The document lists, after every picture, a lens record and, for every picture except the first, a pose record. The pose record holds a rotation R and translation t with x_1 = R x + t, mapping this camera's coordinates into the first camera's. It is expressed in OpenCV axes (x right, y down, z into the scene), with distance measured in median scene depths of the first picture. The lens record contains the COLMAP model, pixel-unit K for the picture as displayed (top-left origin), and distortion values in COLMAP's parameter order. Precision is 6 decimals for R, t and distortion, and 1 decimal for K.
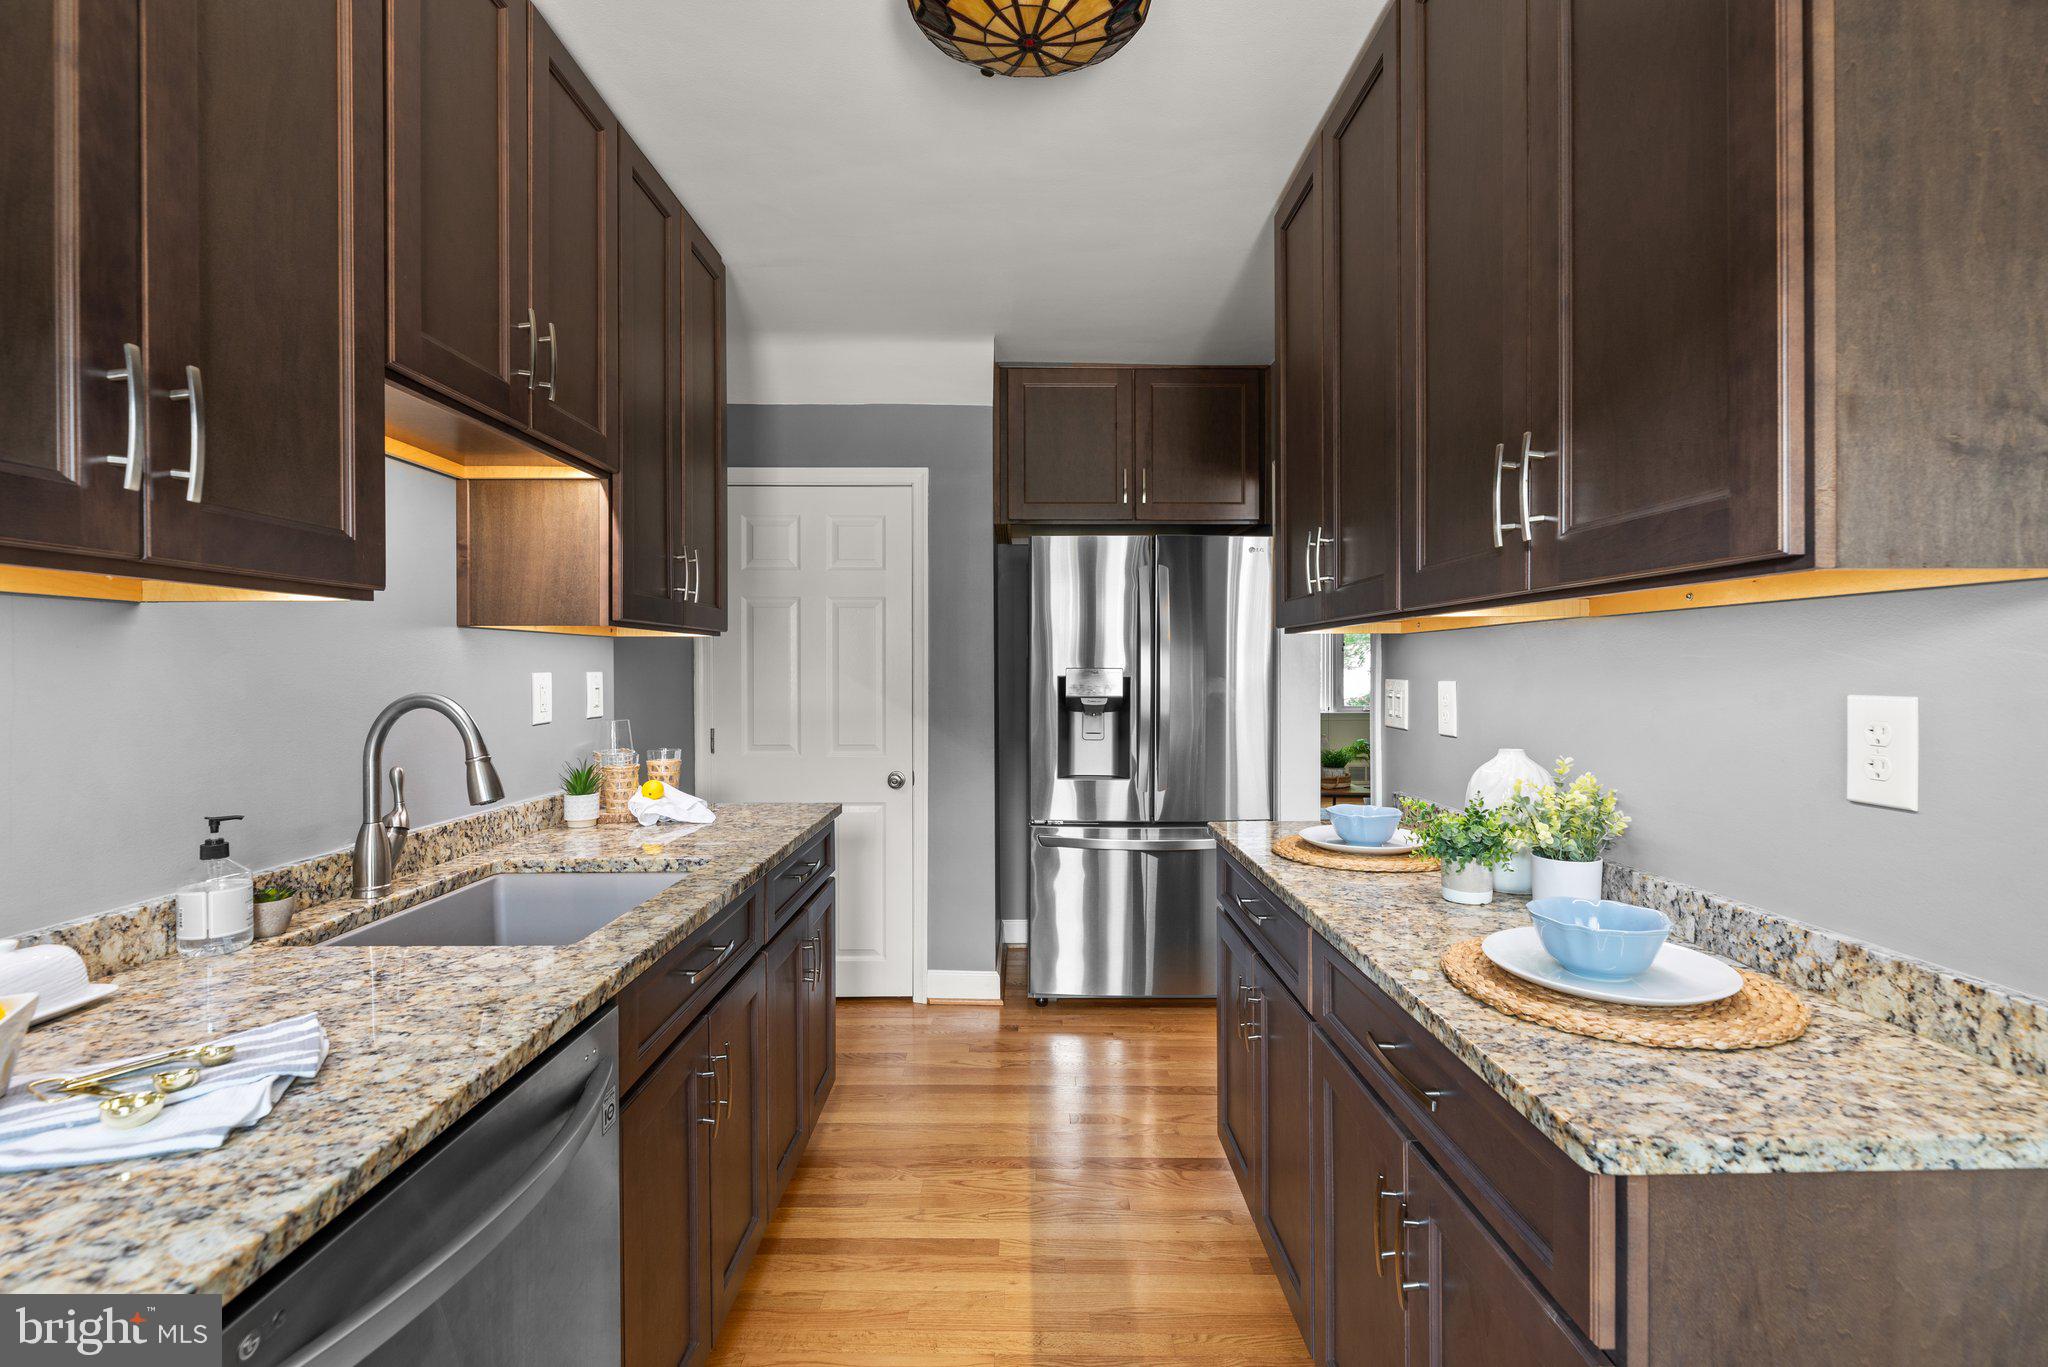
lens RADIAL K [[902.4, 0, 1030.4], [0, 902.4, 667.6], [0, 0, 1]] dist [-0.001580, -0.001377]
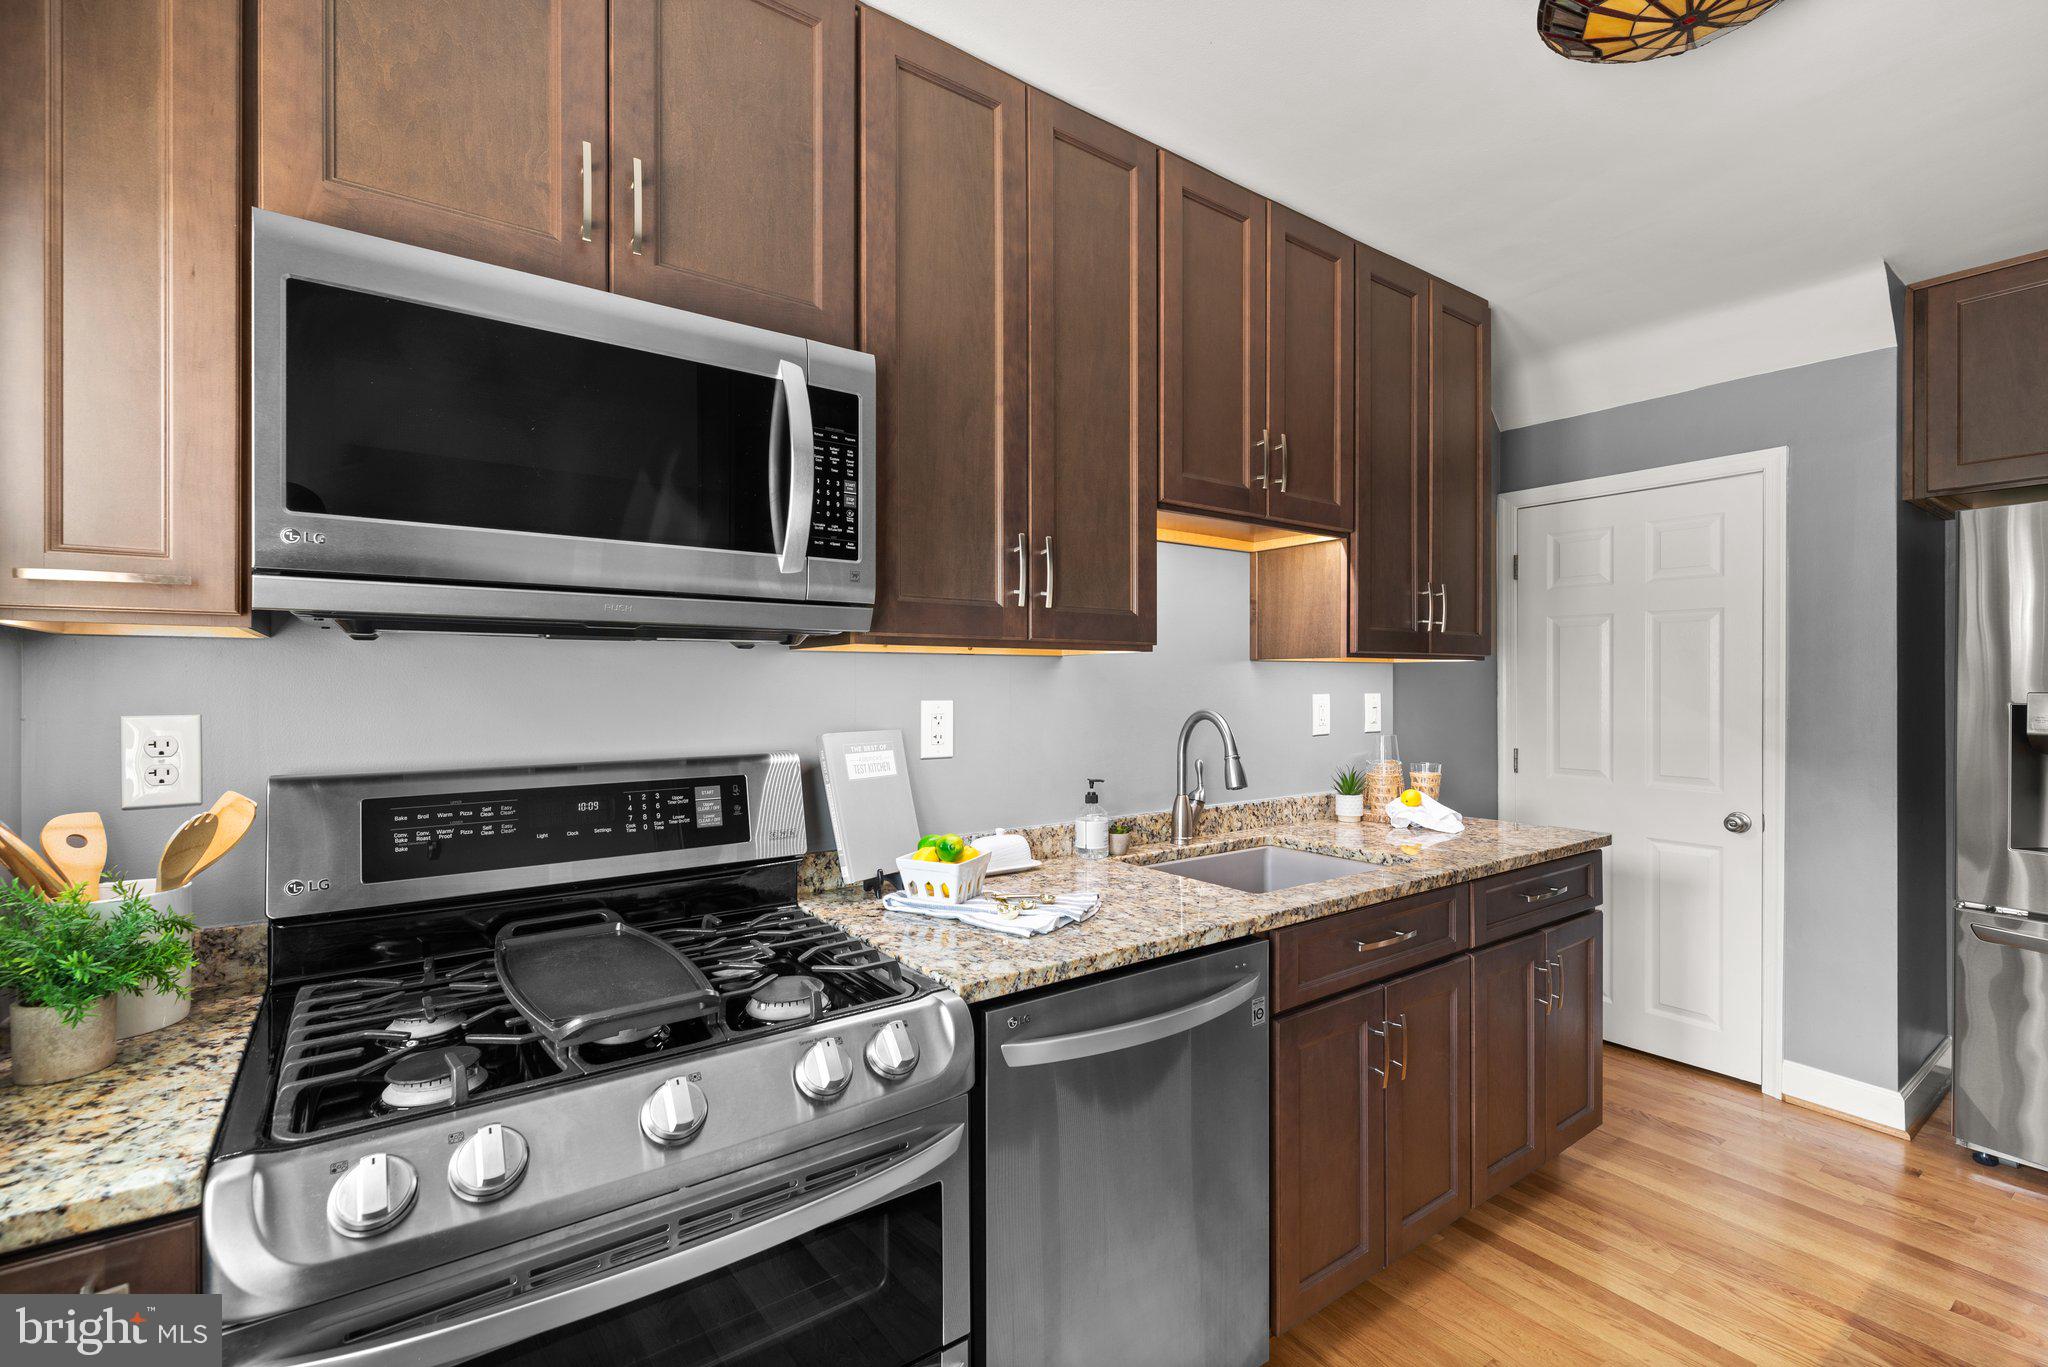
lens RADIAL K [[902.4, 0, 1030.4], [0, 902.4, 667.6], [0, 0, 1]] dist [-0.001580, -0.001377]
pose [[0.579100, -0.012978, -0.815153, 0.341581], [-0.000181, 0.999871, -0.016047, -0.015418], [0.815257, 0.009440, 0.579023, -0.075067]]
